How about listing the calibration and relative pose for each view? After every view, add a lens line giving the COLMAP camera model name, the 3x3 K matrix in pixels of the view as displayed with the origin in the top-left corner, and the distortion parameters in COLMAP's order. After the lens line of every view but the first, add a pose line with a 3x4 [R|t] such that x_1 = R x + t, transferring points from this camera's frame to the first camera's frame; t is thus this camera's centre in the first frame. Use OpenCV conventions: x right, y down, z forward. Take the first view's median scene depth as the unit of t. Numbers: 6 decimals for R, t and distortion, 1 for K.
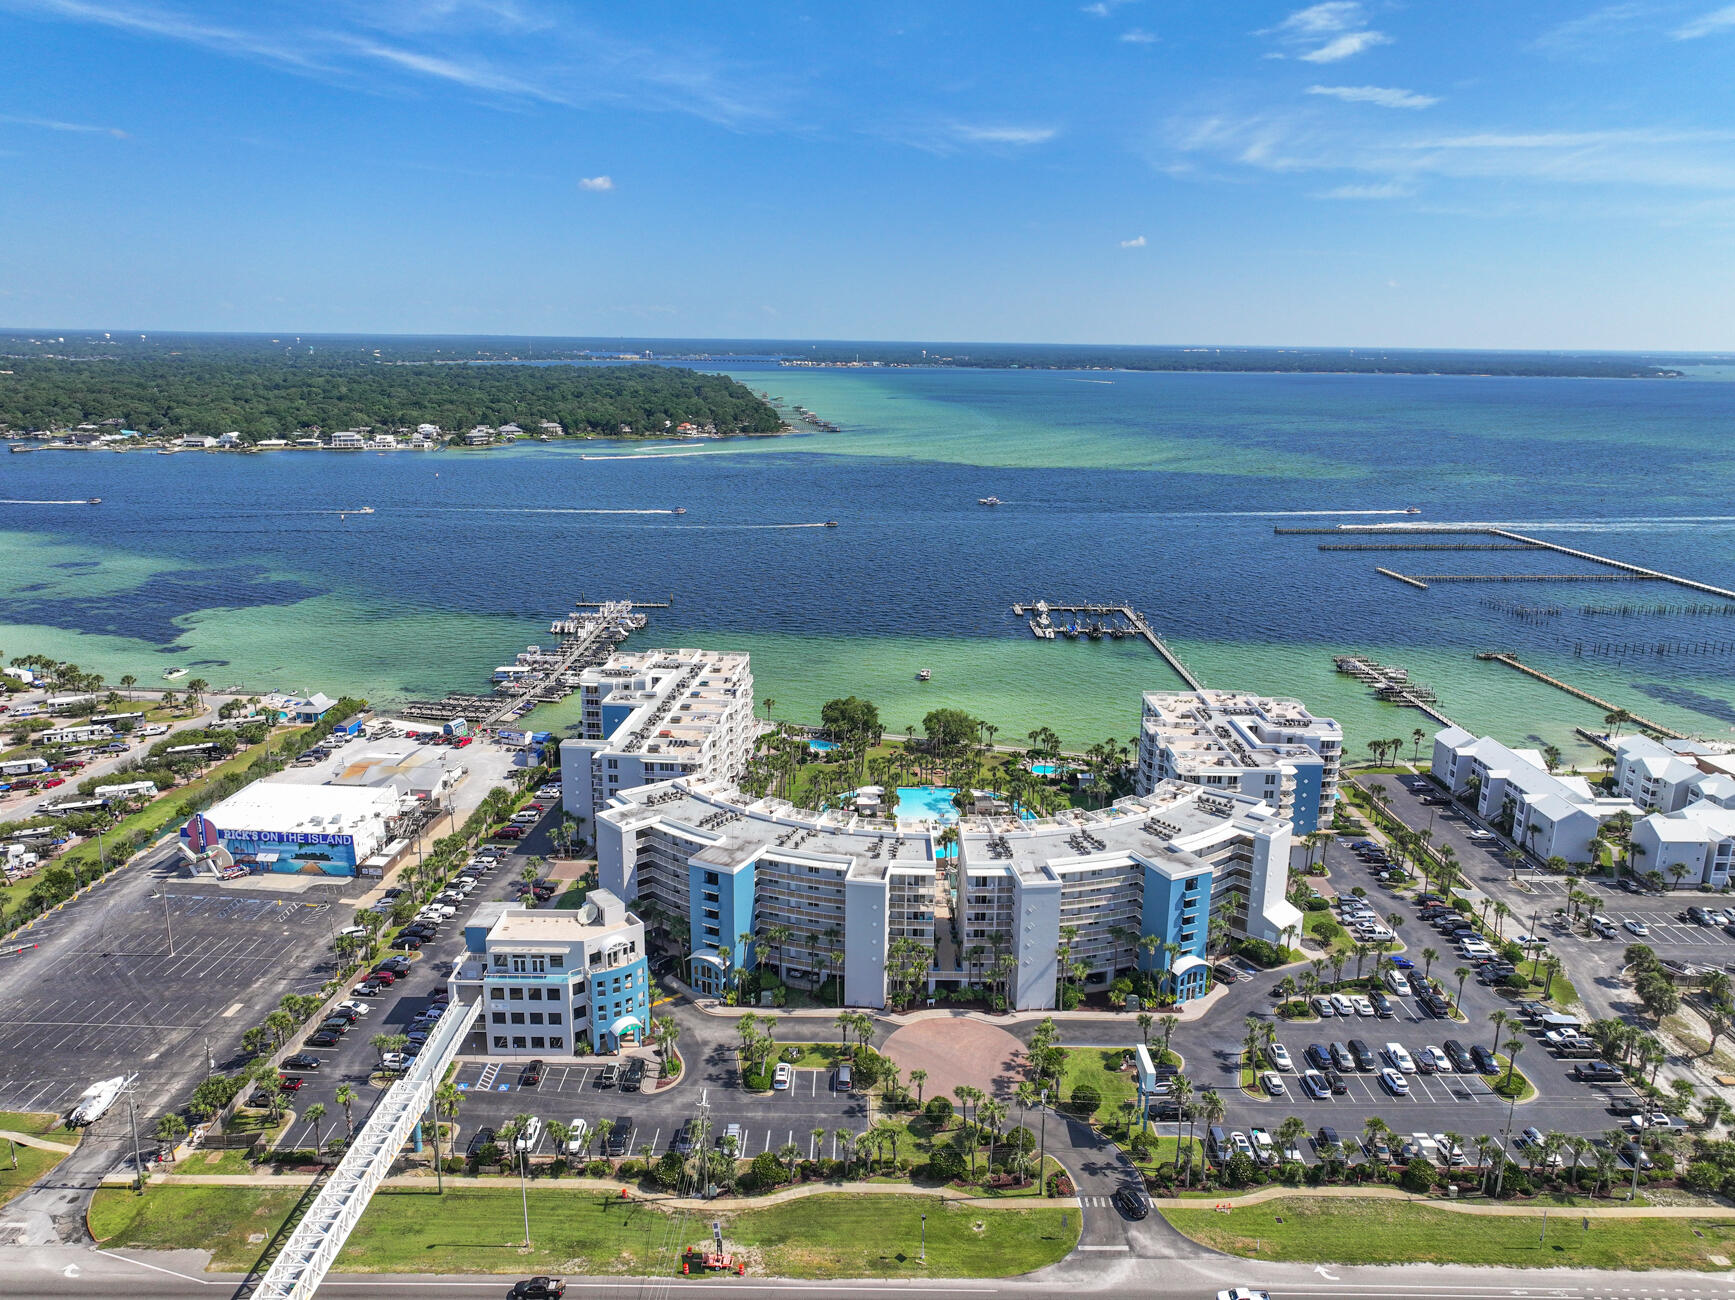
lens RADIAL K [[1199.6, 0, 867.5], [0, 1199.6, 650.0], [0, 0, 1]] dist [-0.006838, 0.001610]
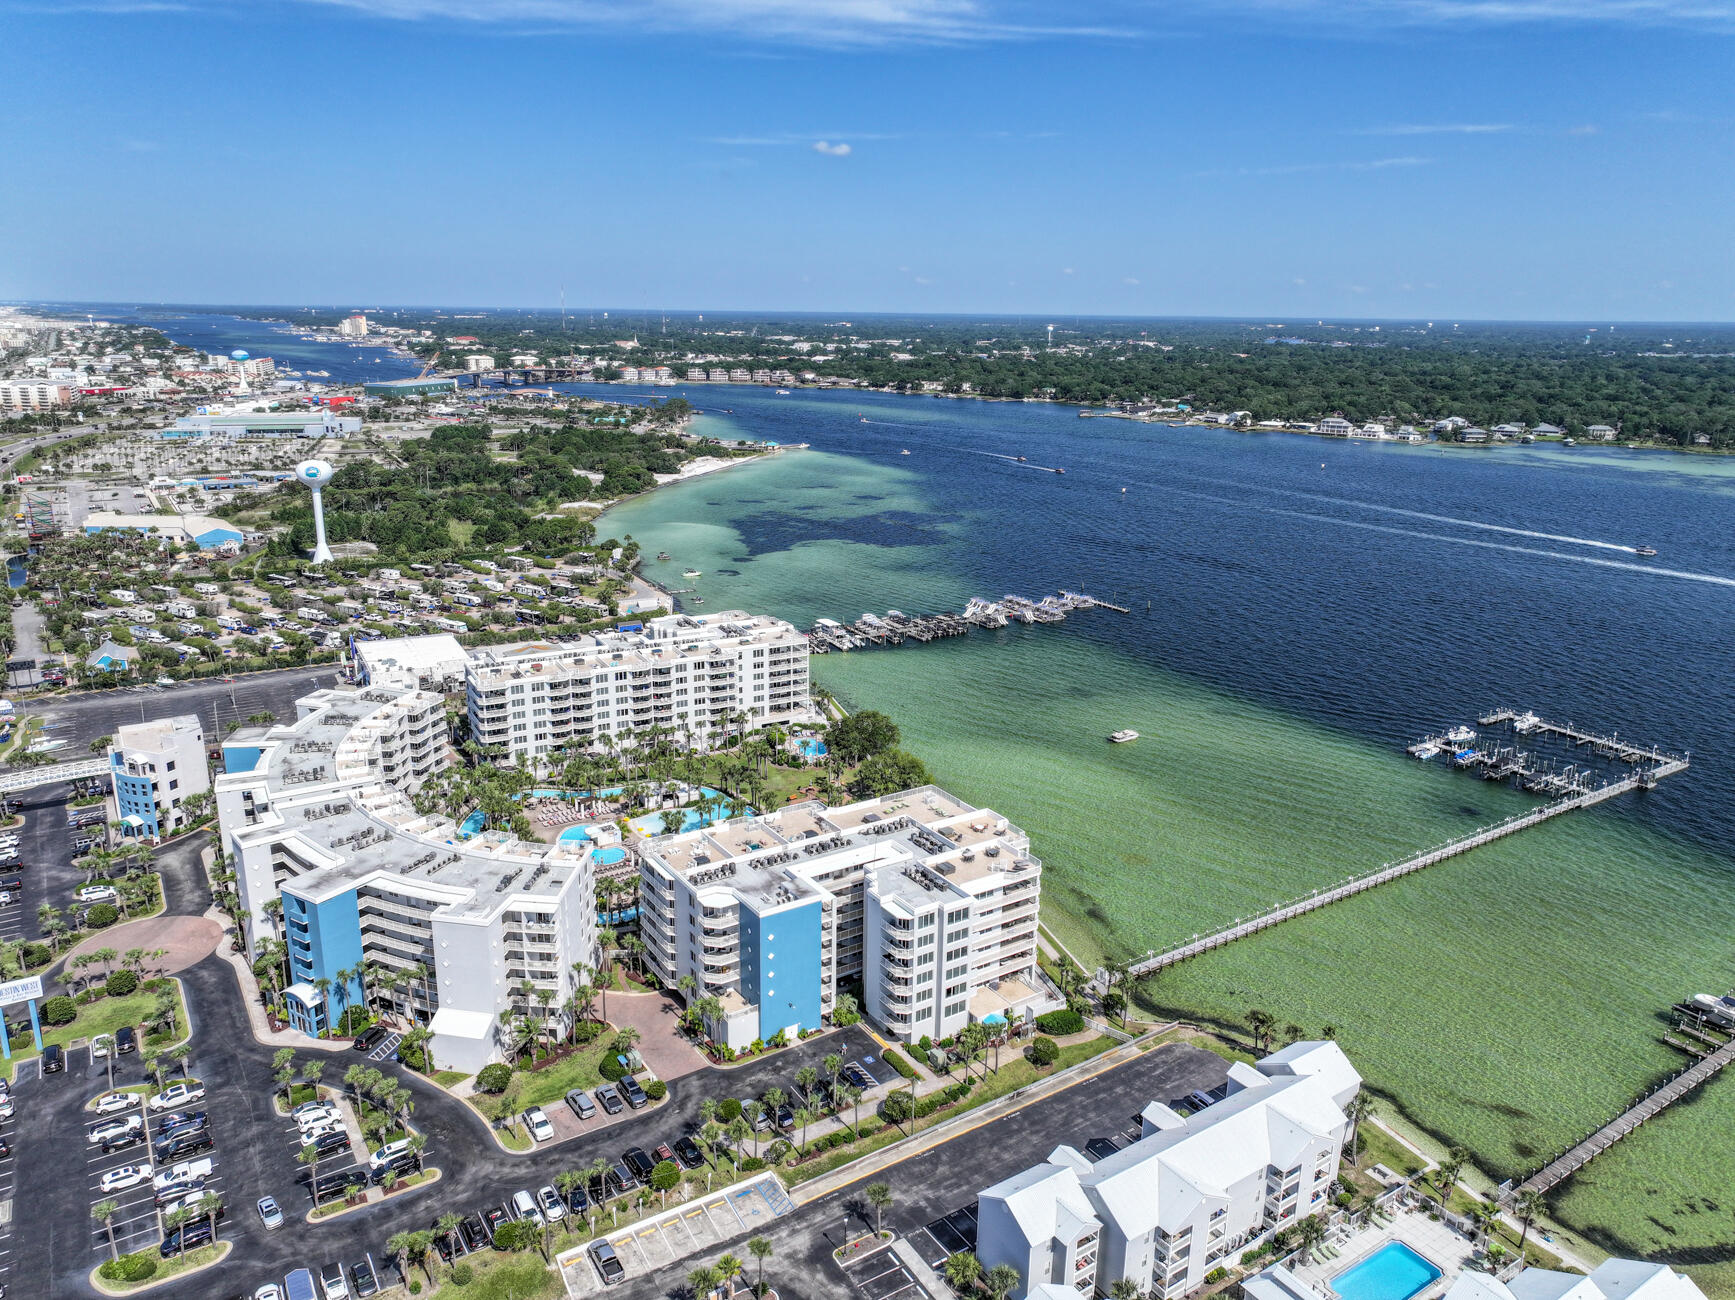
lens RADIAL K [[1199.6, 0, 867.5], [0, 1199.6, 650.0], [0, 0, 1]] dist [-0.006838, 0.001610]
pose [[0.556283, 0.215285, -0.802622, 0.186990], [-0.208550, 0.971116, 0.115938, -0.029206], [0.804398, 0.102892, 0.585112, 0.125488]]
